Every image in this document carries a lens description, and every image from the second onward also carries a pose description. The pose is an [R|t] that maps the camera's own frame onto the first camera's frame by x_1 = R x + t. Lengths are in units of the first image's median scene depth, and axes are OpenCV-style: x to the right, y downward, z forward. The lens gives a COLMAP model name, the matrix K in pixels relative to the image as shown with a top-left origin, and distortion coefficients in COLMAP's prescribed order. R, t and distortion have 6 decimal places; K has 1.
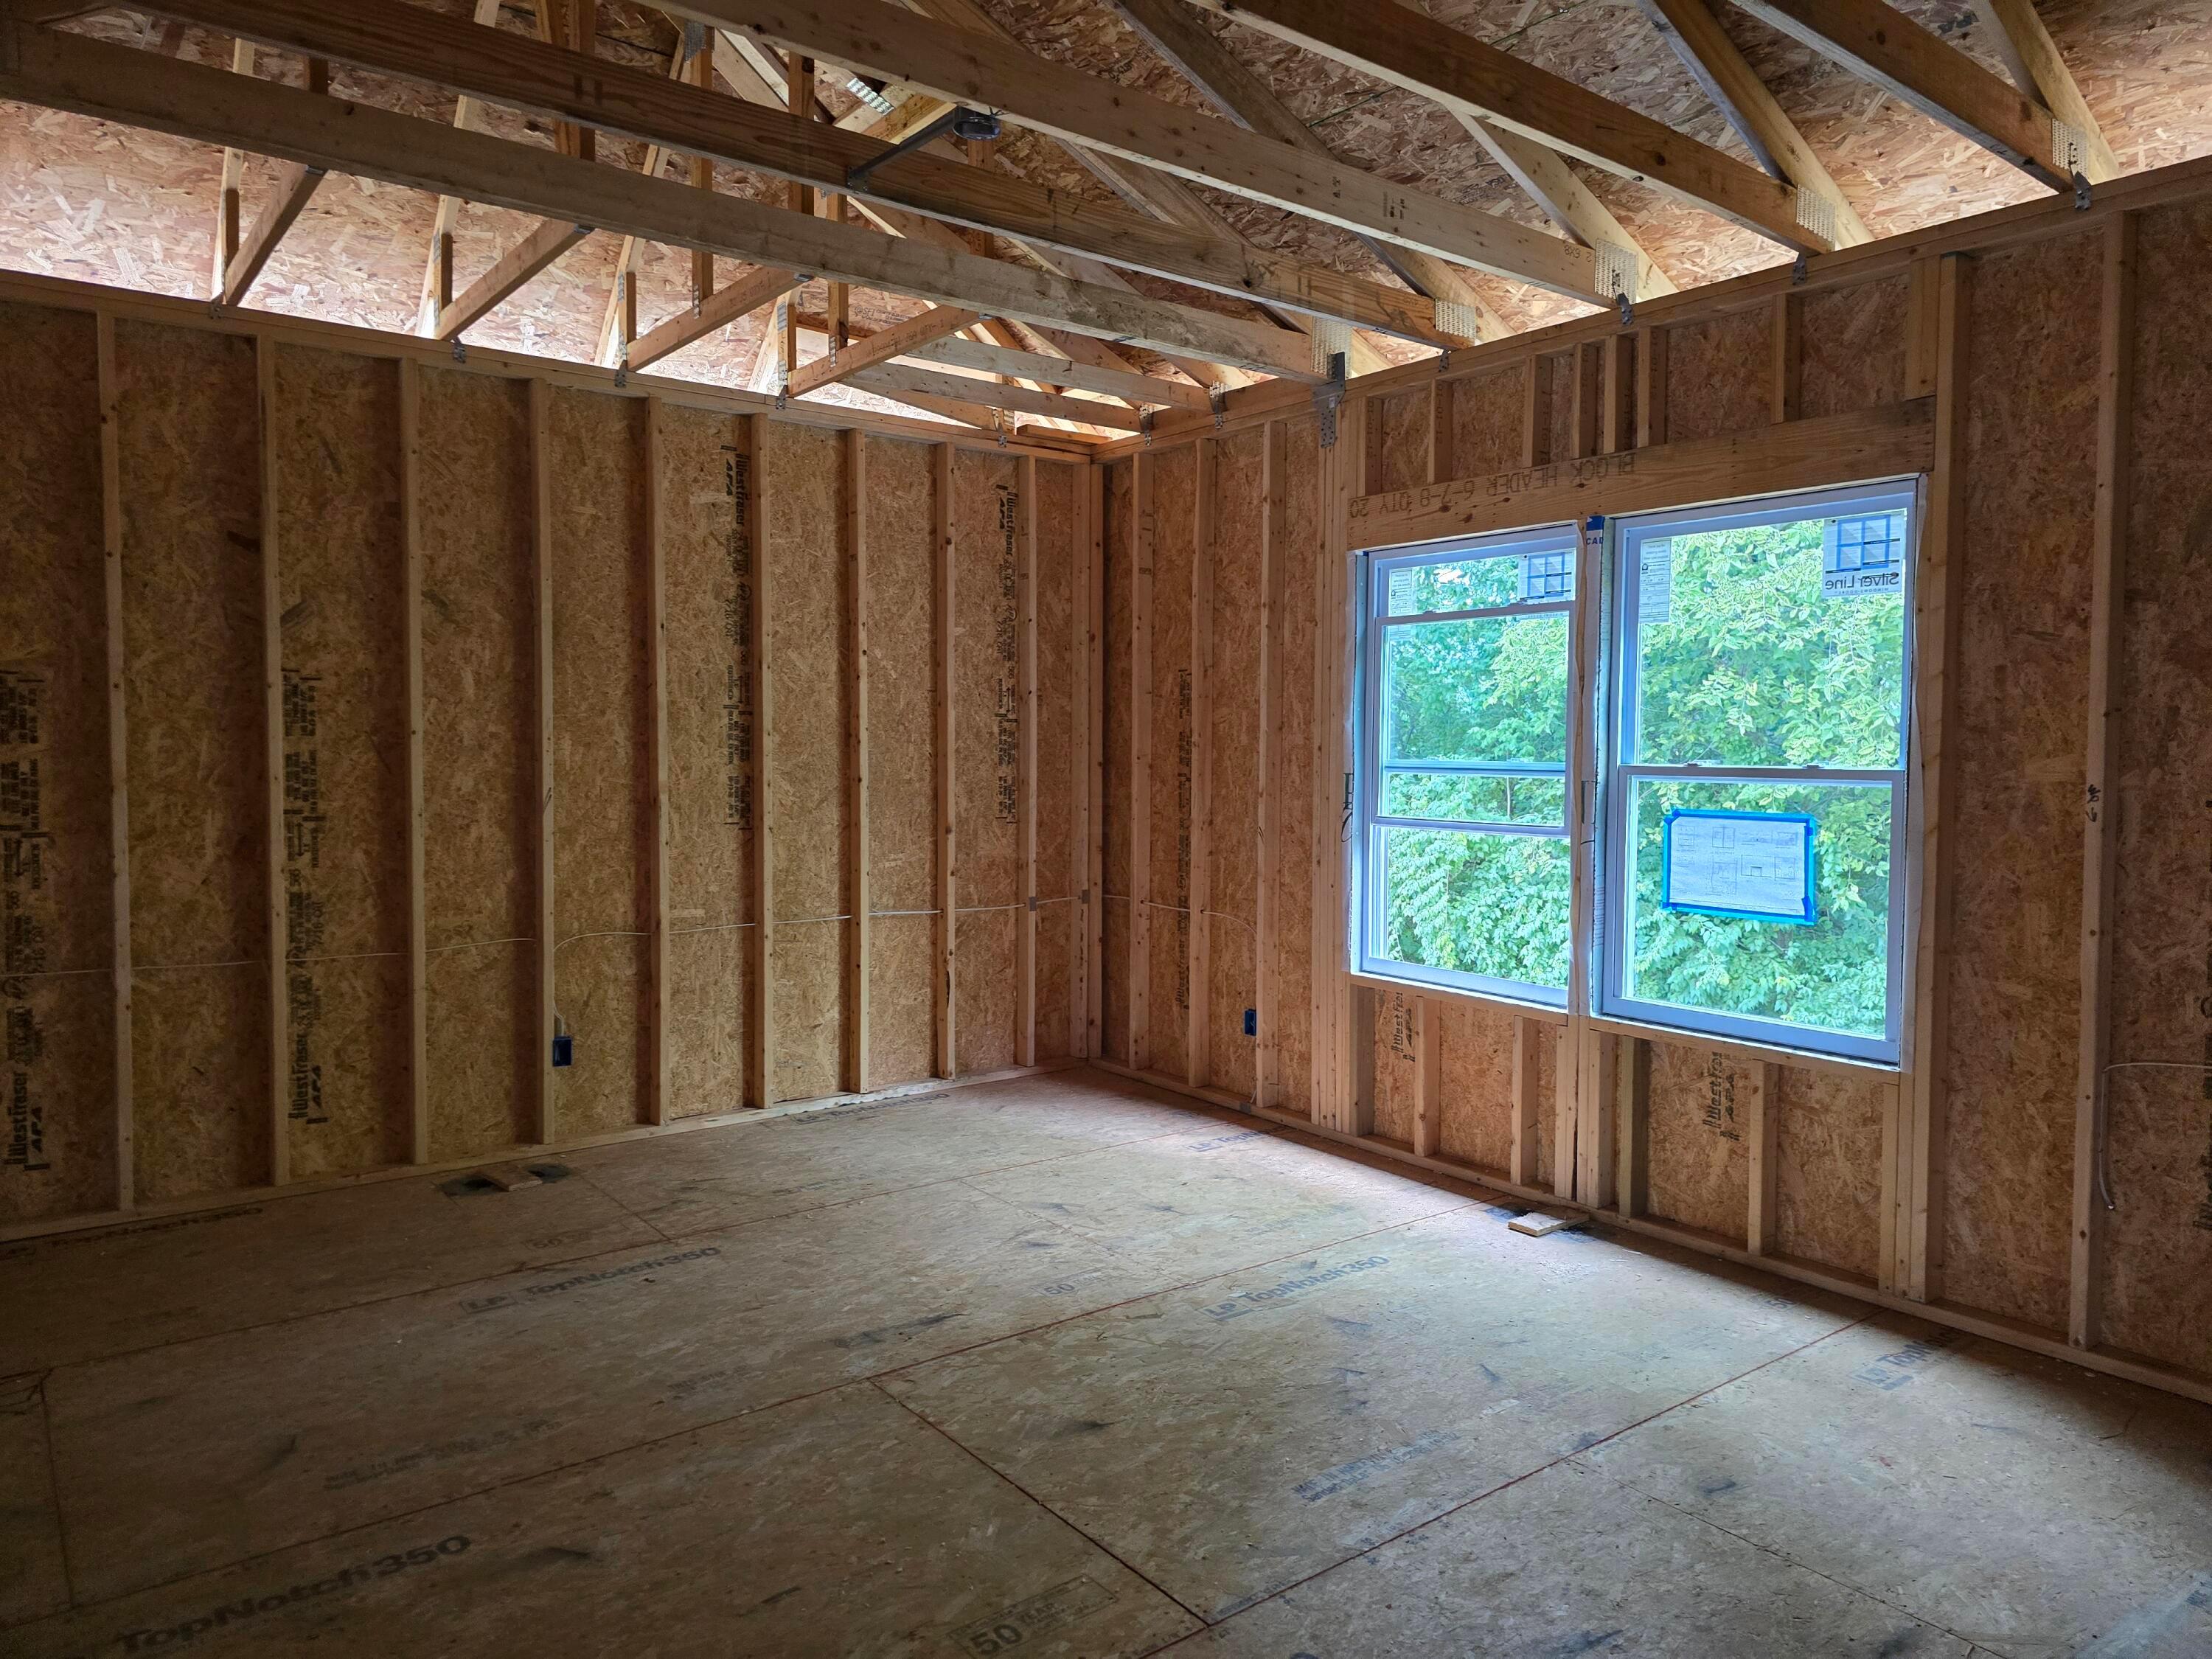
lens RADIAL K [[1483.2, 0, 1132.2], [0, 1483.2, 796.7], [0, 0, 1]] dist [0.066994, -0.063813]
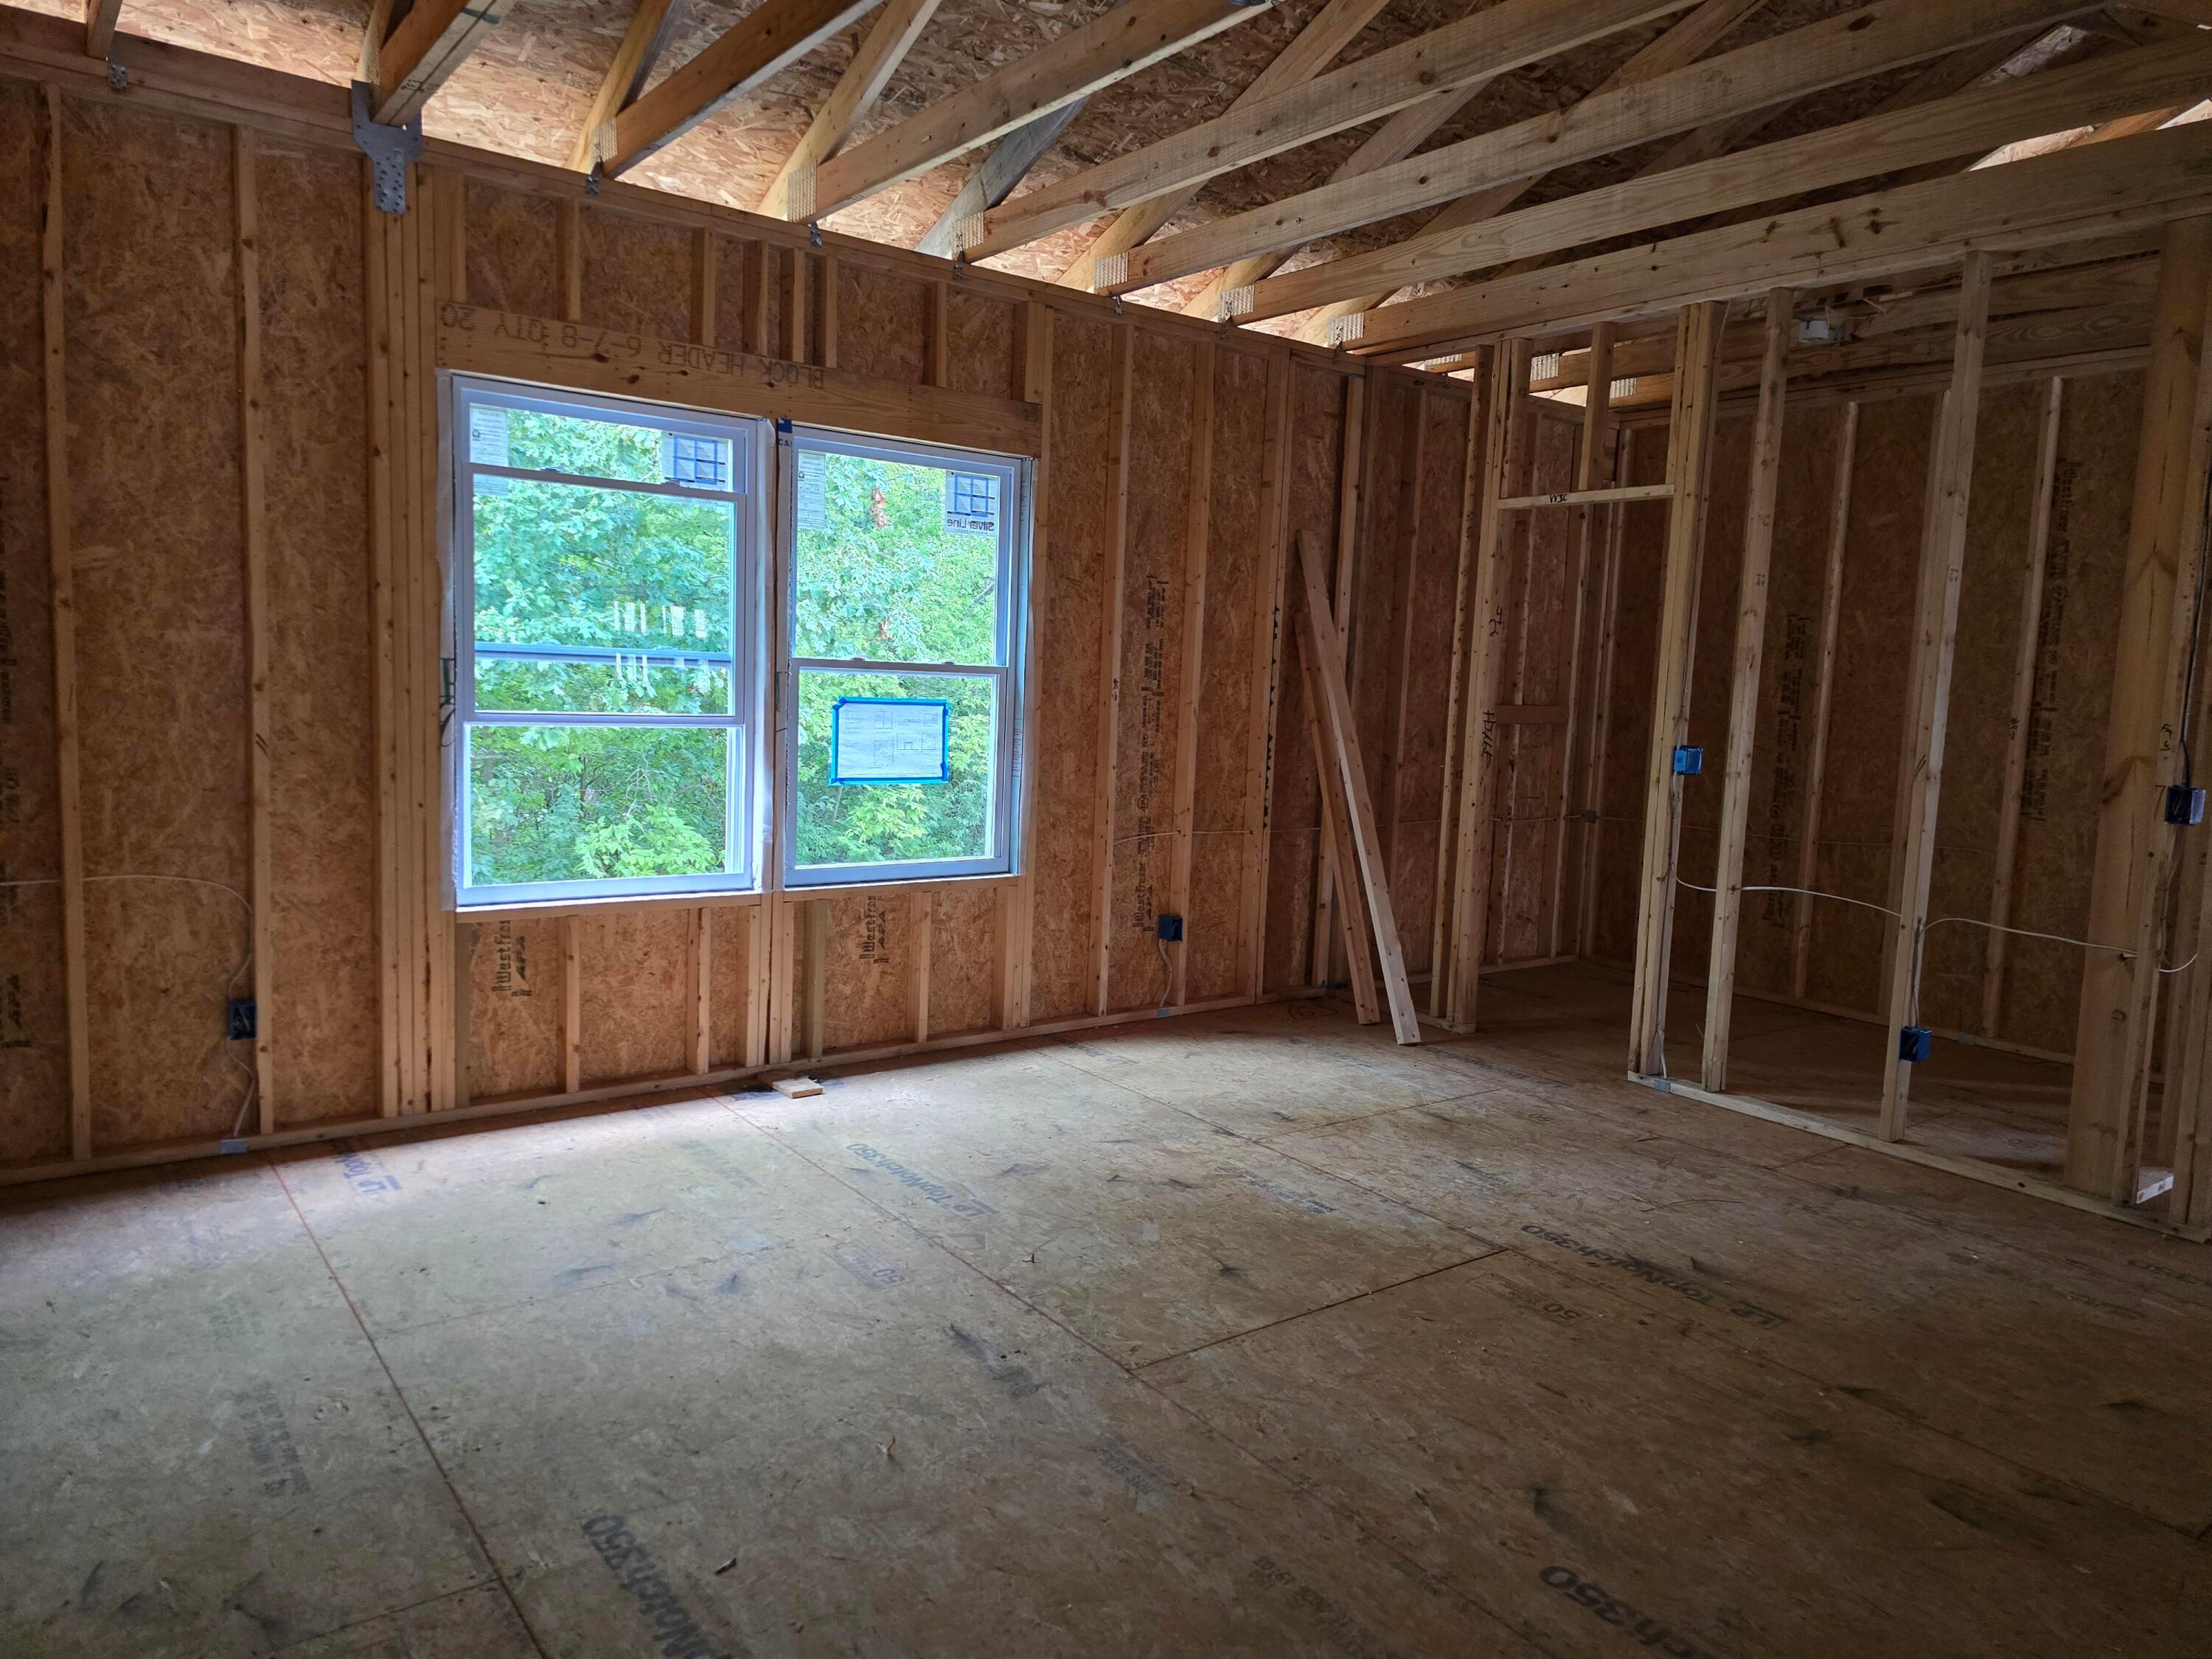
lens RADIAL K [[1483.2, 0, 1108.4], [0, 1483.2, 824.5], [0, 0, 1]] dist [0.066994, -0.063813]
pose [[0.009513, -0.109055, 0.993990, -0.796024], [-0.002797, 0.994028, 0.109086, -0.019932], [-0.999951, -0.003818, 0.009151, 0.792107]]
